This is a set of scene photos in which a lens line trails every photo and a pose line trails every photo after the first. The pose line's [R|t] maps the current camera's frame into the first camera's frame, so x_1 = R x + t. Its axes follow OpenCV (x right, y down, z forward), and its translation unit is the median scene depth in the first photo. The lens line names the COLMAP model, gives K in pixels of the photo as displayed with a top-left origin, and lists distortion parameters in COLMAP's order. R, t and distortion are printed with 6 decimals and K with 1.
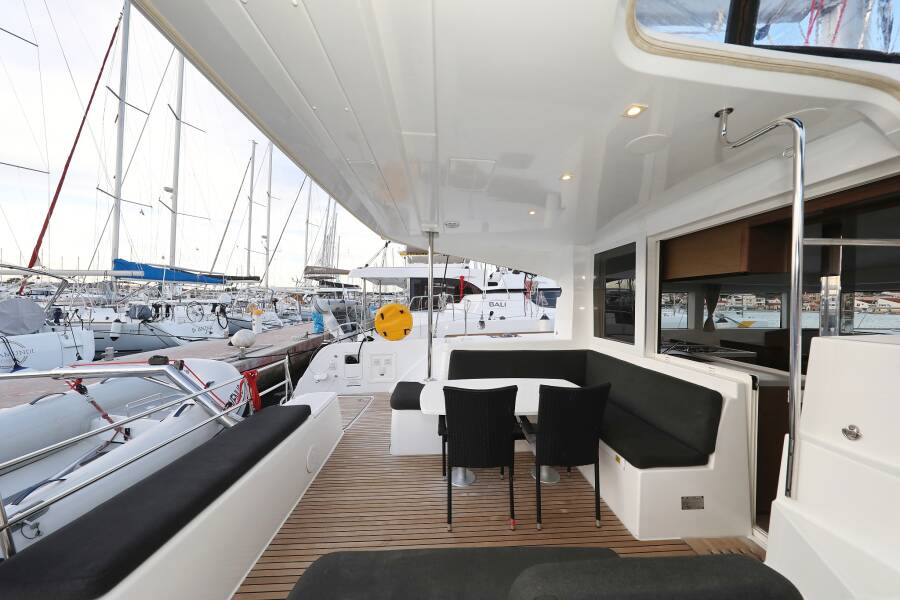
lens RADIAL K [[275.5, 0, 446.5], [0, 275.5, 302.6], [0, 0, 1]] dist [0.000125, -0.000048]
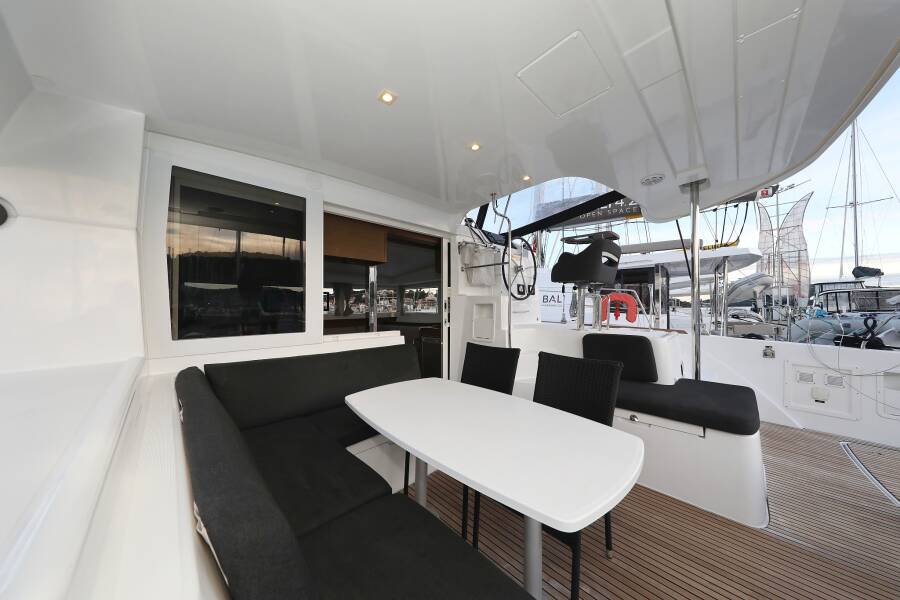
lens RADIAL K [[275.5, 0, 446.5], [0, 275.5, 302.6], [0, 0, 1]] dist [0.000125, -0.000048]
pose [[-0.661767, 0.011219, 0.749626, -0.116964], [0.007225, 0.999937, -0.008586, 0.061915], [-0.749675, -0.000266, -0.661807, 0.921546]]
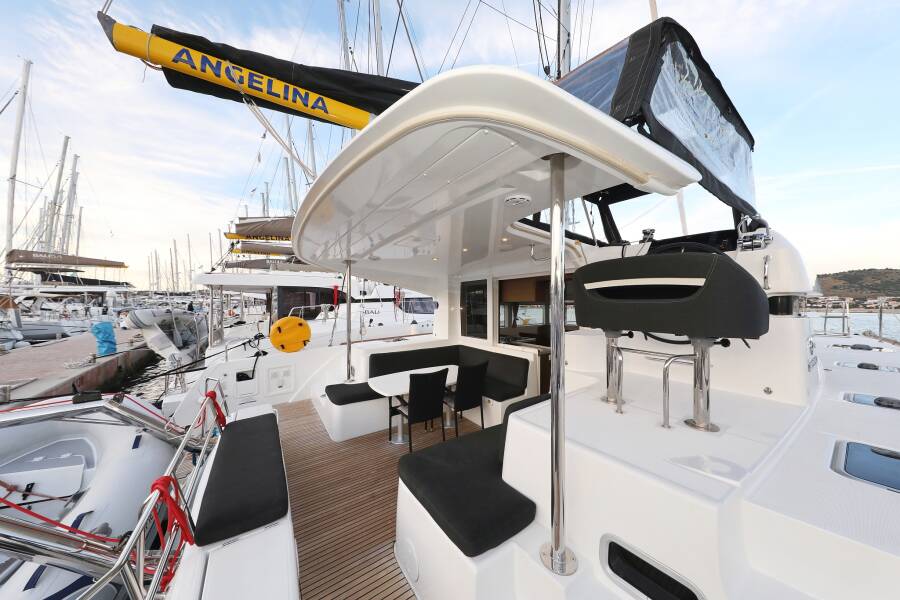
lens RADIAL K [[278.6, 0, 433.5], [0, 278.6, 303.5], [0, 0, 1]] dist [-0.000306, -0.000022]
pose [[0.867241, -0.012115, 0.497741, -0.354575], [0.013406, 0.999910, 0.000980, -0.057440], [-0.497708, 0.005823, 0.867325, -0.253603]]
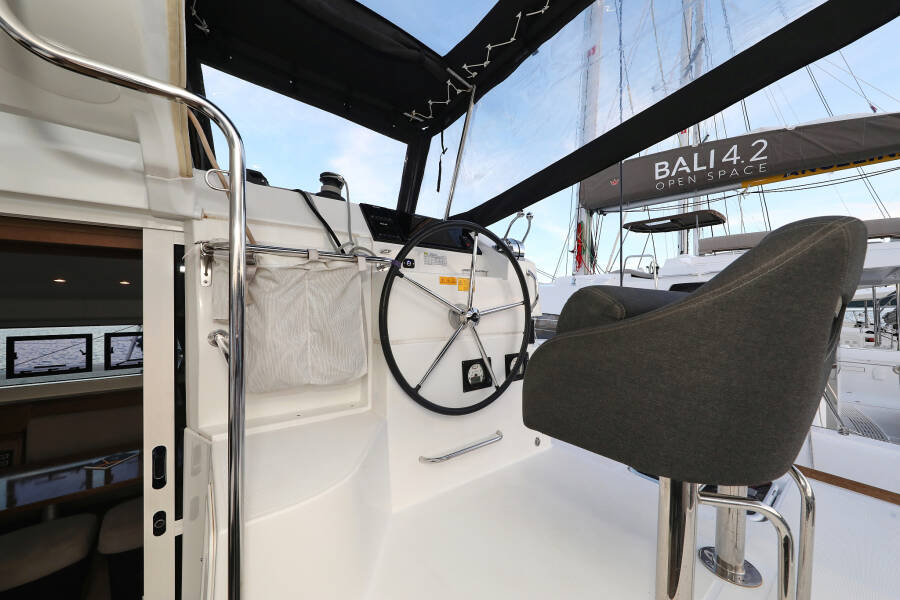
lens RADIAL K [[320.1, 0, 460.0], [0, 320.1, 300.7], [0, 0, 1]] dist [-0.000393, -0.000121]
pose [[-0.588034, 0.007203, 0.808804, 0.155459], [-0.000092, 0.999960, -0.008972, -0.088321], [-0.808836, -0.005350, -0.588010, 0.275593]]
